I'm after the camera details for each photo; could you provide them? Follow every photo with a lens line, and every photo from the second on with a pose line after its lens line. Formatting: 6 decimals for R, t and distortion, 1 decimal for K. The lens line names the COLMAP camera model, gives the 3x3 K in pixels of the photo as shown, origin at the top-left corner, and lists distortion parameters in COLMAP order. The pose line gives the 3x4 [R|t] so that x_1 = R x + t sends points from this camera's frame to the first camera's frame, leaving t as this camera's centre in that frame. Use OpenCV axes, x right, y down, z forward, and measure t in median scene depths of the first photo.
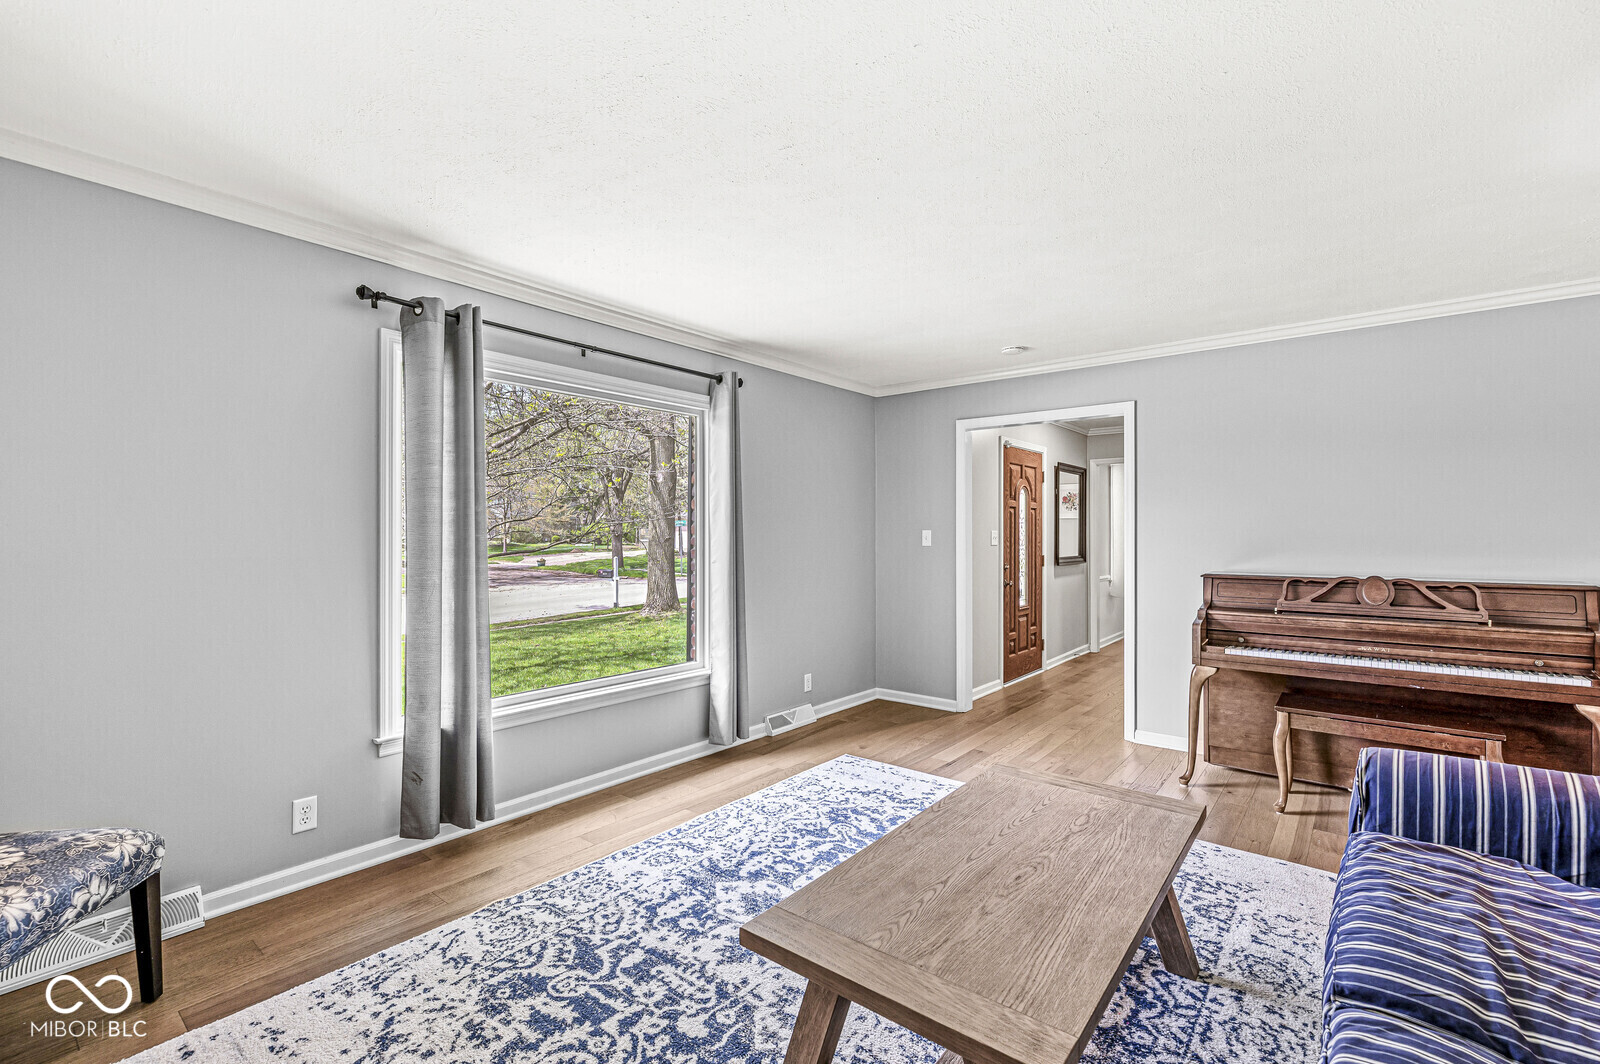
lens RADIAL K [[691.8, 0, 800.0], [0, 691.8, 532.0], [0, 0, 1]] dist [-0.000606, -0.000187]
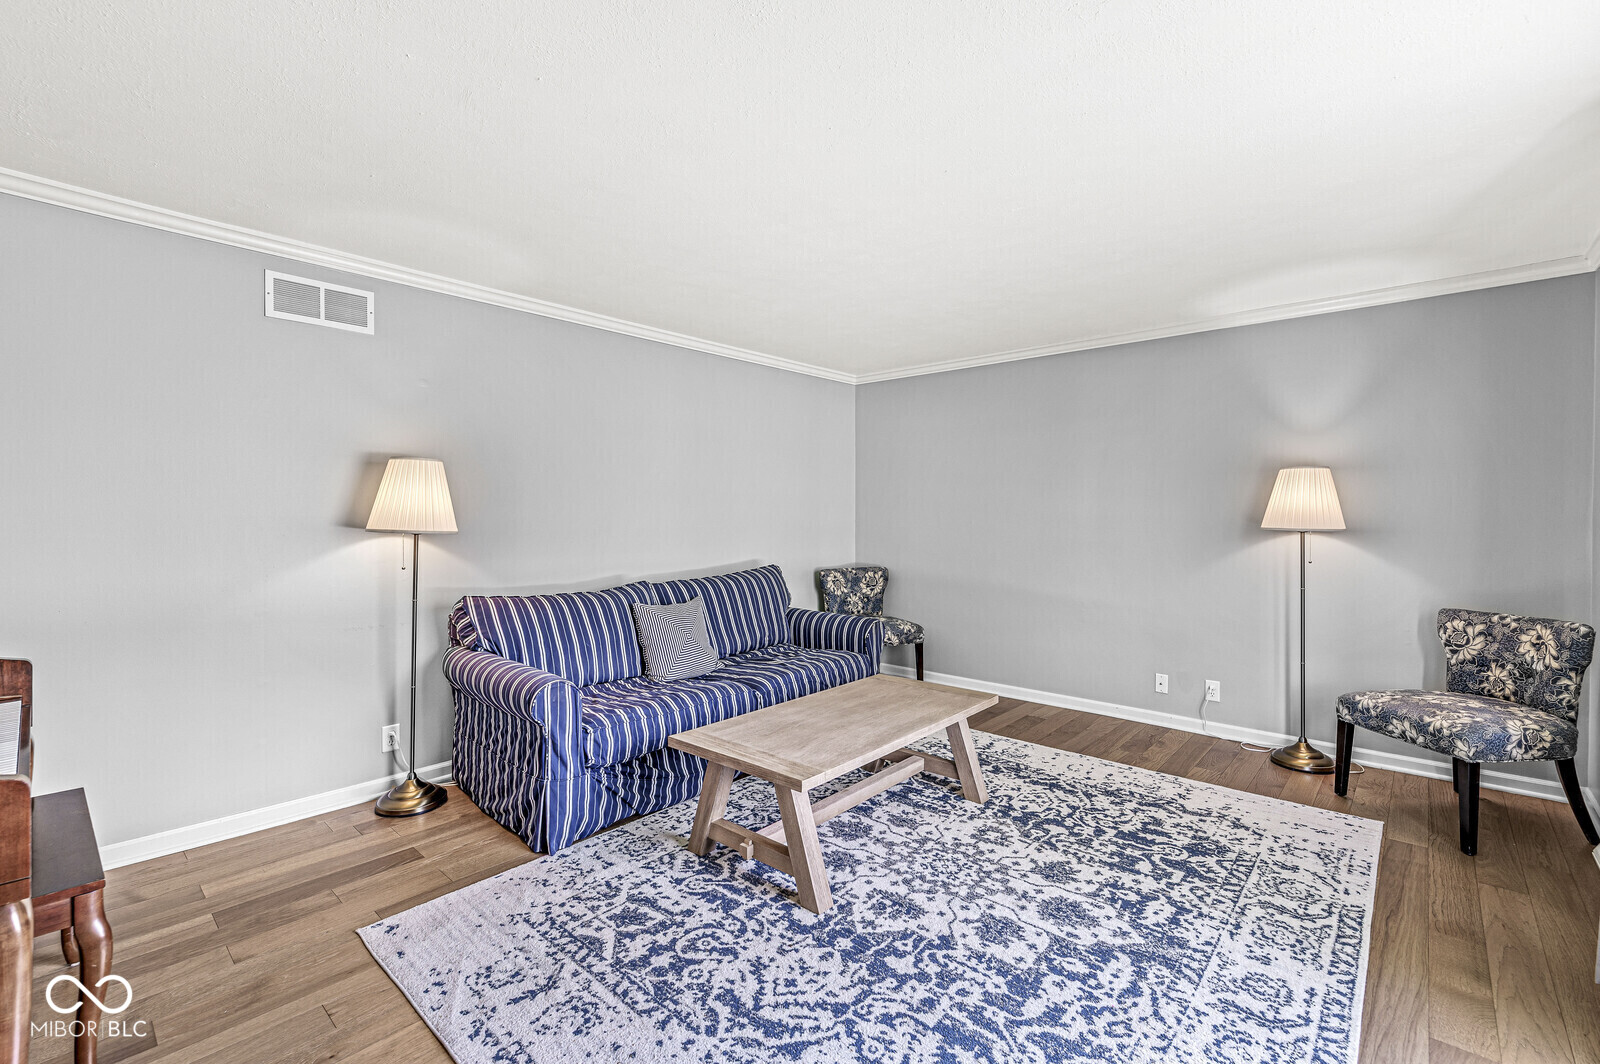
lens RADIAL K [[691.8, 0, 800.0], [0, 691.8, 532.0], [0, 0, 1]] dist [-0.000606, -0.000187]
pose [[-0.998711, -0.005149, 0.050490, 0.291703], [-0.004111, 0.999778, 0.020653, 0.011020], [-0.050585, 0.020419, -0.998511, 2.164747]]
